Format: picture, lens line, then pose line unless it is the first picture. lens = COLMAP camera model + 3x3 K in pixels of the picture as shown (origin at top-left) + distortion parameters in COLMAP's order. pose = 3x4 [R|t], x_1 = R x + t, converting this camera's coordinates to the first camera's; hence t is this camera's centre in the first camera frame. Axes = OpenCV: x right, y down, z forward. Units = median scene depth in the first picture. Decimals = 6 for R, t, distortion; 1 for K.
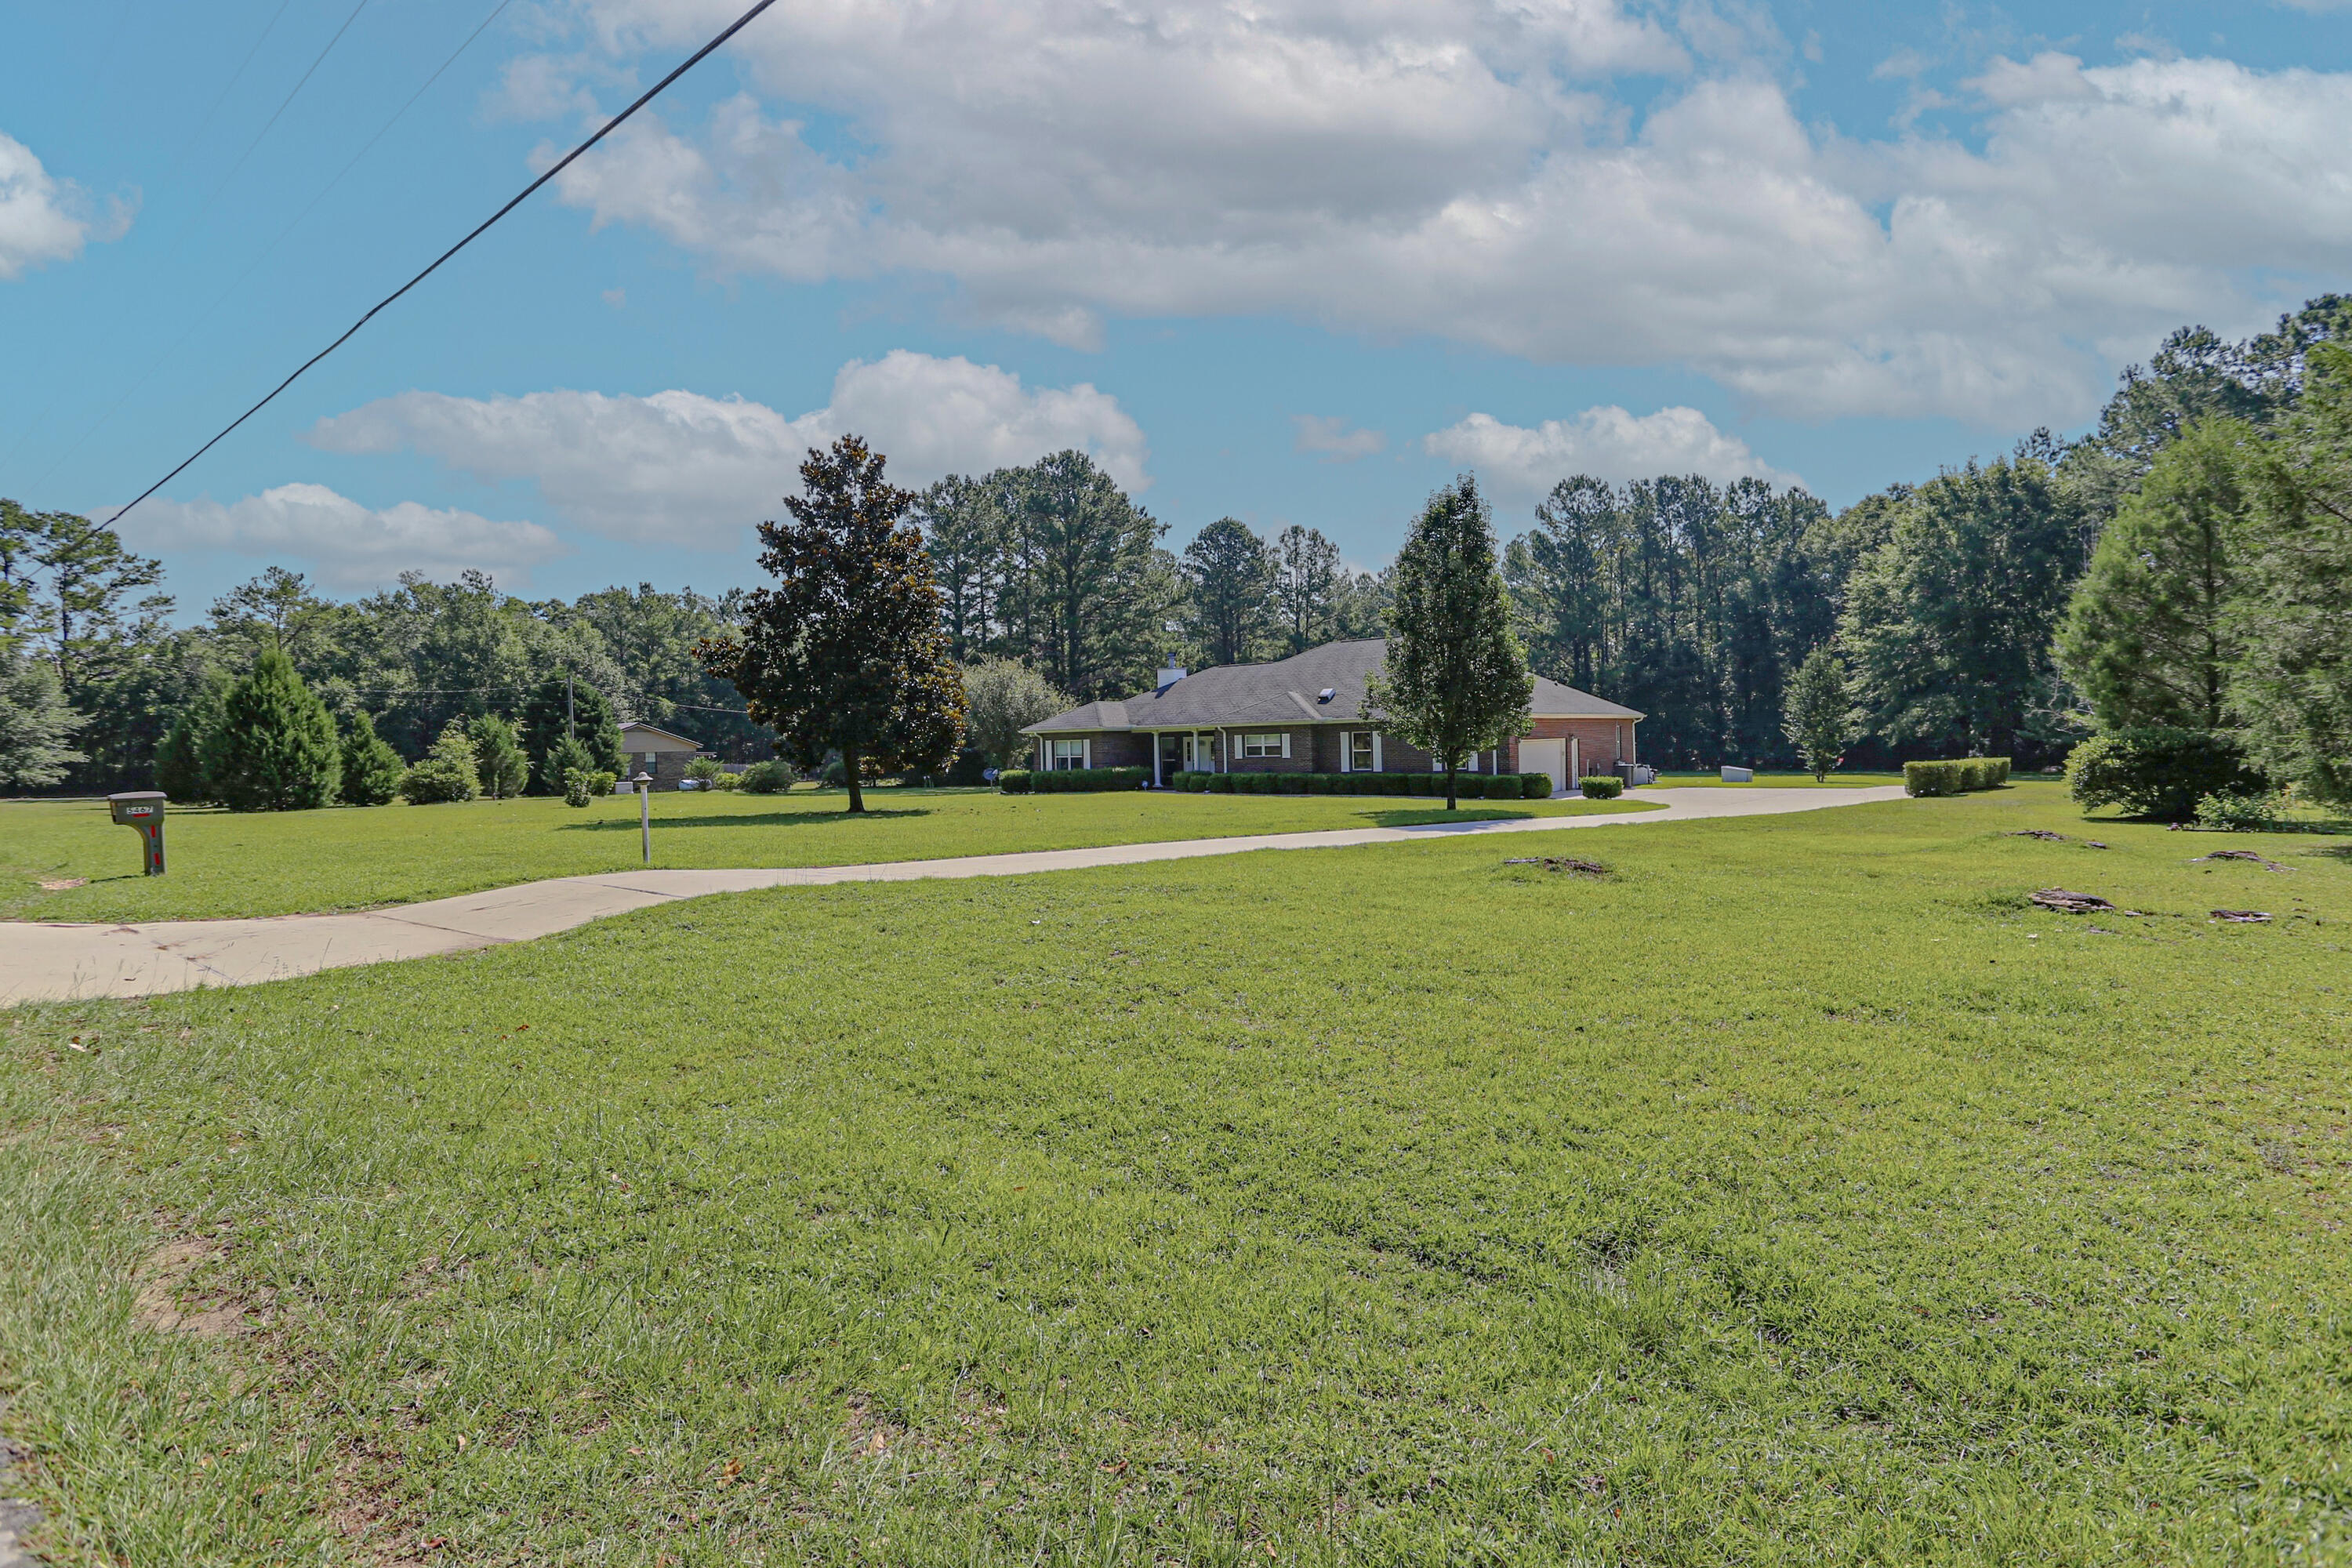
lens RADIAL K [[1147.9, 0, 1174.2], [0, 1147.9, 766.9], [0, 0, 1]] dist [-0.063821, 0.027995]
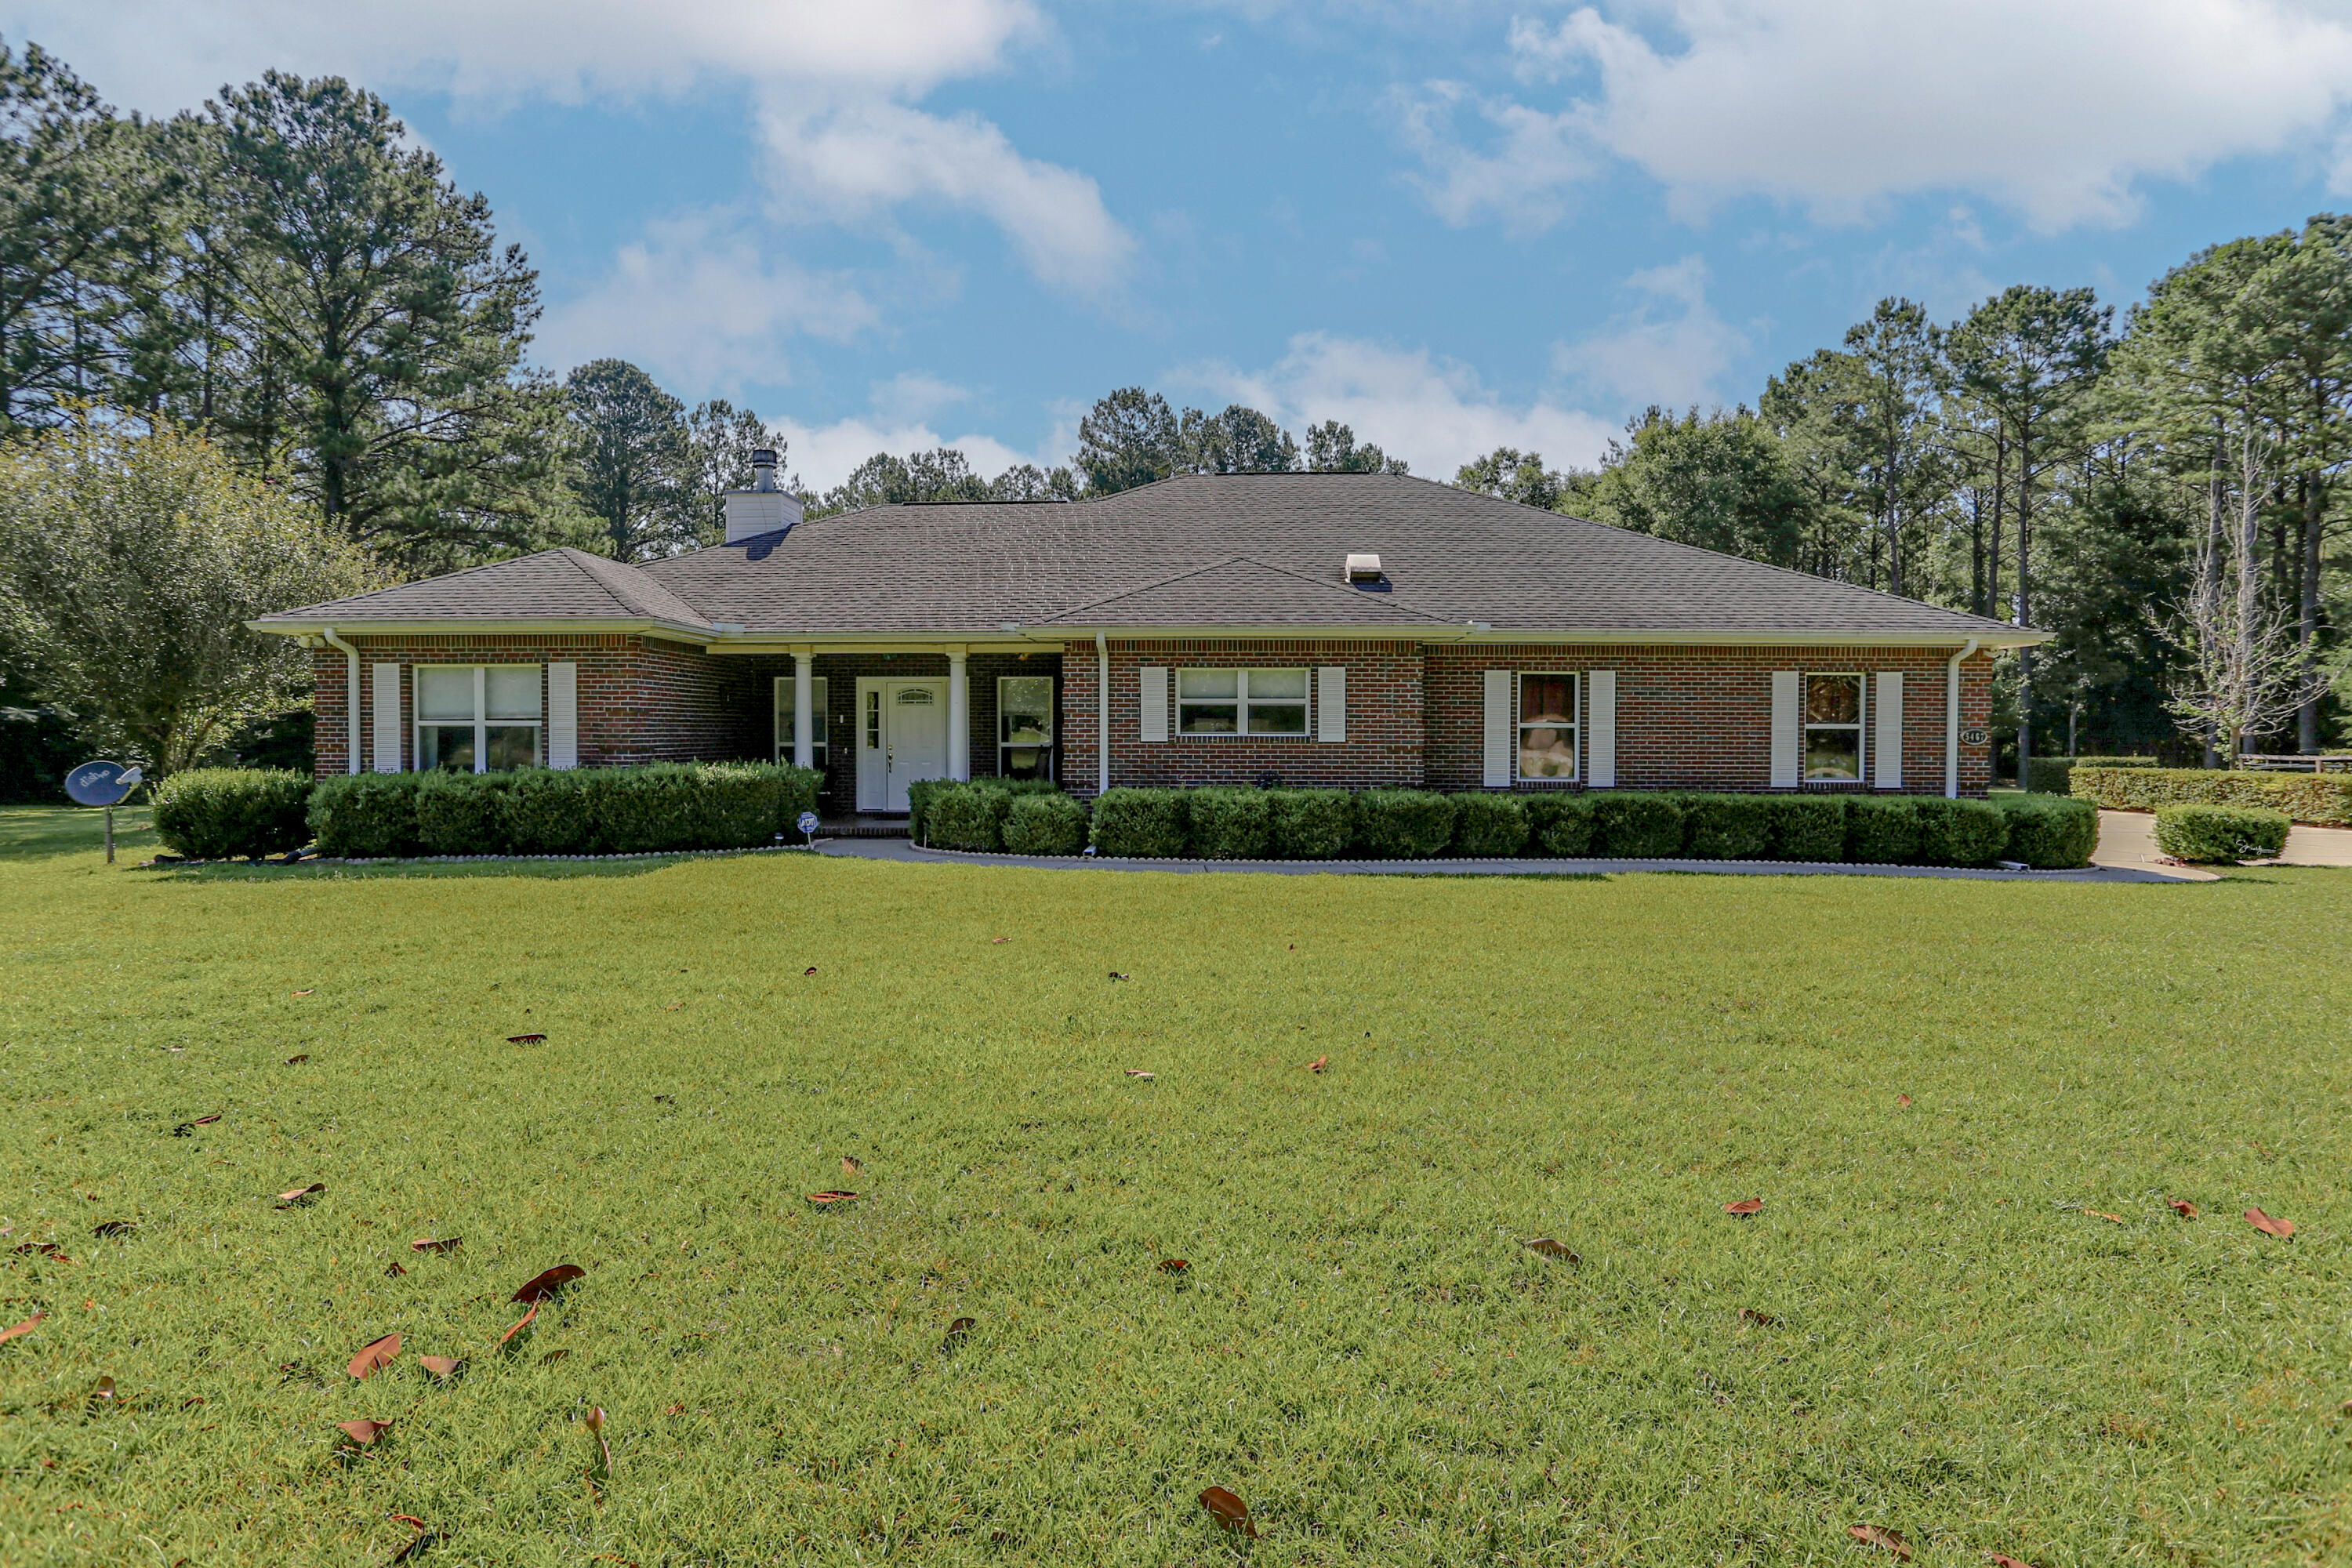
lens RADIAL K [[1147.9, 0, 1174.2], [0, 1147.9, 766.9], [0, 0, 1]] dist [-0.063821, 0.027995]
pose [[0.816687, 0.011415, 0.576968, -0.085888], [-0.010612, 0.999932, -0.004761, 0.000795], [-0.576983, -0.002234, 0.816753, 0.524134]]
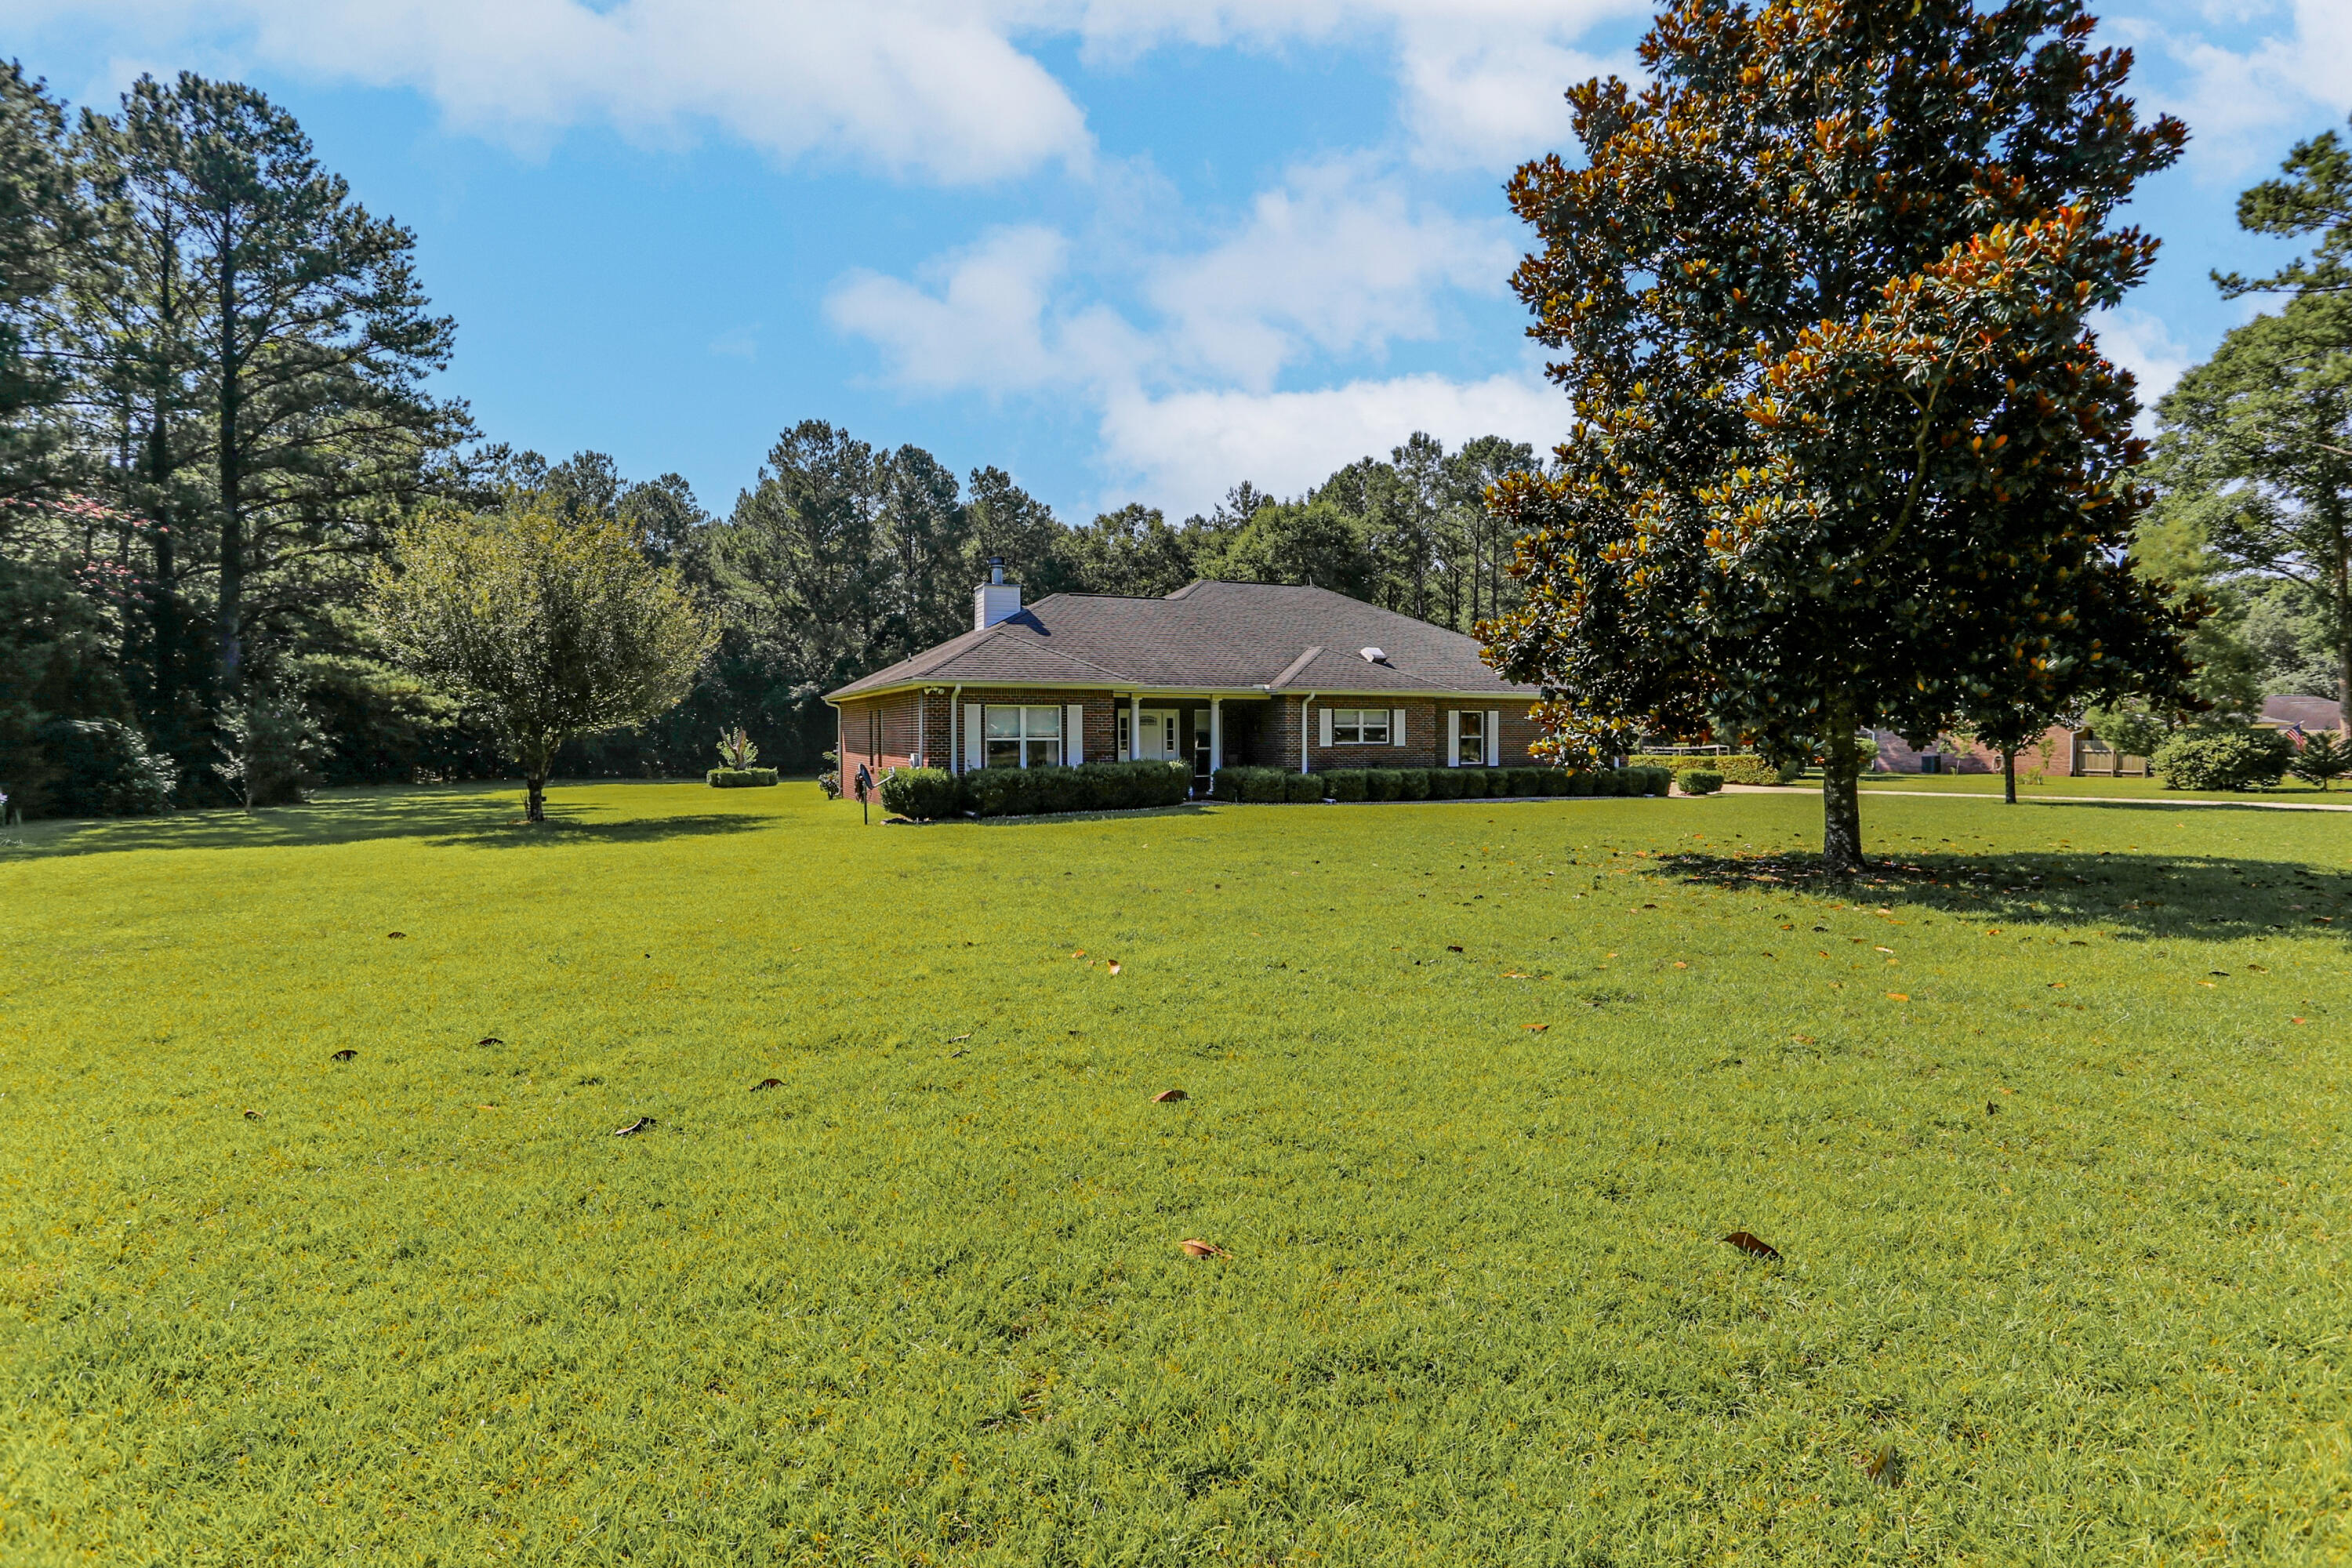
lens RADIAL K [[1147.9, 0, 1174.2], [0, 1147.9, 766.9], [0, 0, 1]] dist [-0.063821, 0.027995]
pose [[0.472220, -0.001869, 0.881479, -0.376852], [0.008309, 0.999963, -0.002331, 0.003223], [-0.881442, 0.008425, 0.472218, 0.551953]]
